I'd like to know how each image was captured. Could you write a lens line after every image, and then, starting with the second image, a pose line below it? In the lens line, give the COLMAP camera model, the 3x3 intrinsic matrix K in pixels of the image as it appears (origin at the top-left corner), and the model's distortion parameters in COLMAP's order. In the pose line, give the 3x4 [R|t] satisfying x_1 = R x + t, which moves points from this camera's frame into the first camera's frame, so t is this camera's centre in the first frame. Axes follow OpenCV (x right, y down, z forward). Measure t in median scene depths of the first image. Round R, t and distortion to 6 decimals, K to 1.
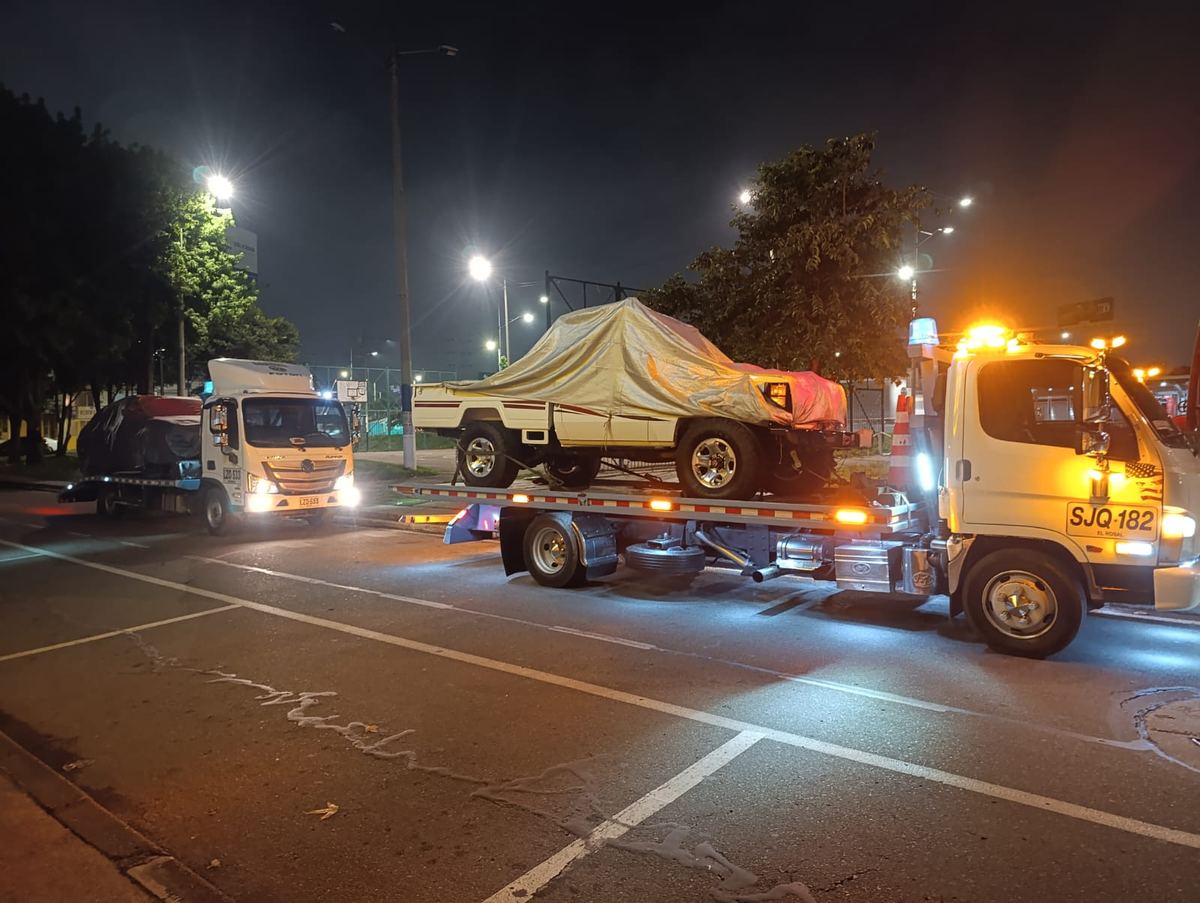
lens RADIAL K [[808.7, 0, 600.0], [0, 808.7, 451.5], [0, 0, 1]] dist [0.002468, -0.003827]
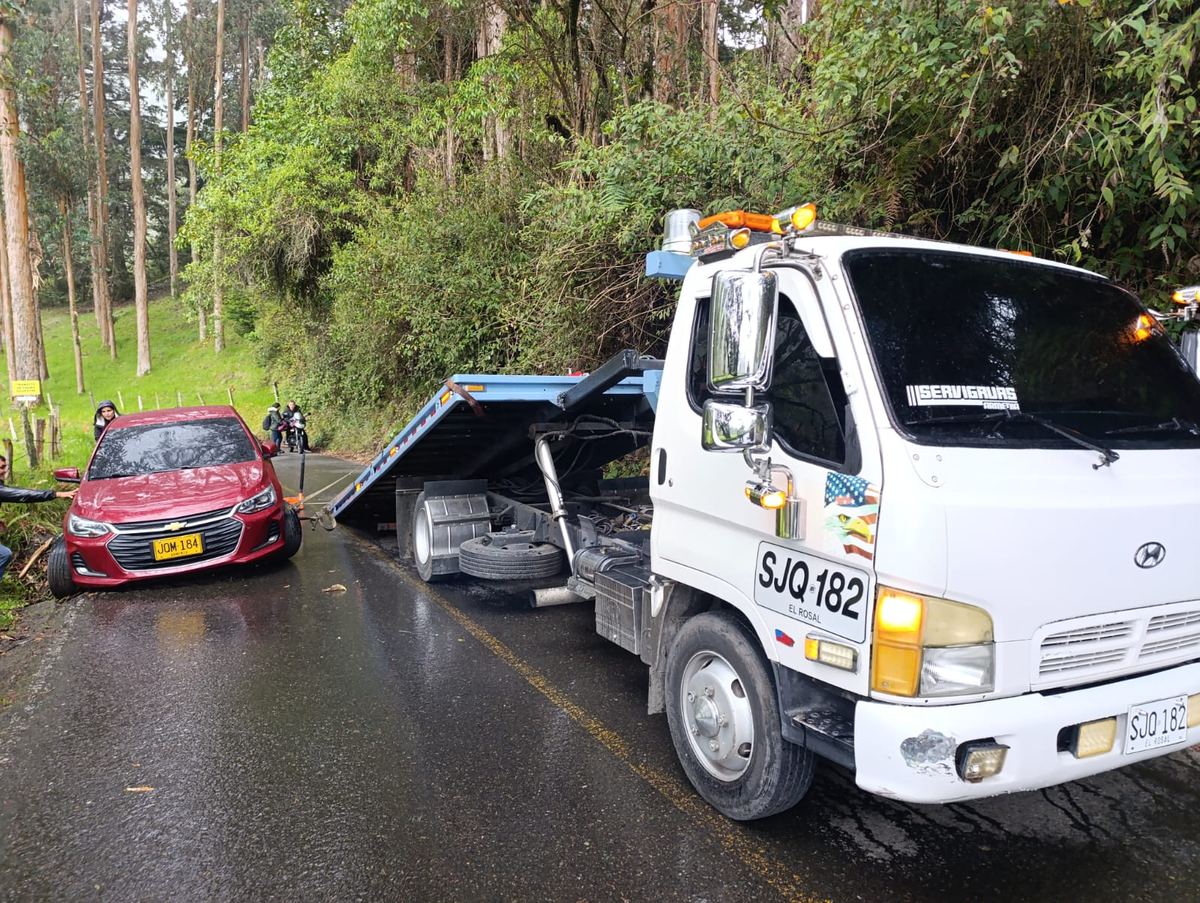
lens RADIAL K [[824.9, 0, 600.0], [0, 824.9, 451.5], [0, 0, 1]] dist [0.010806, -0.001051]
pose [[0.905559, 0.052663, -0.420939, 0.720272], [-0.032174, 0.997933, 0.055635, -0.020880], [0.422999, -0.036837, 0.905381, 0.491139]]
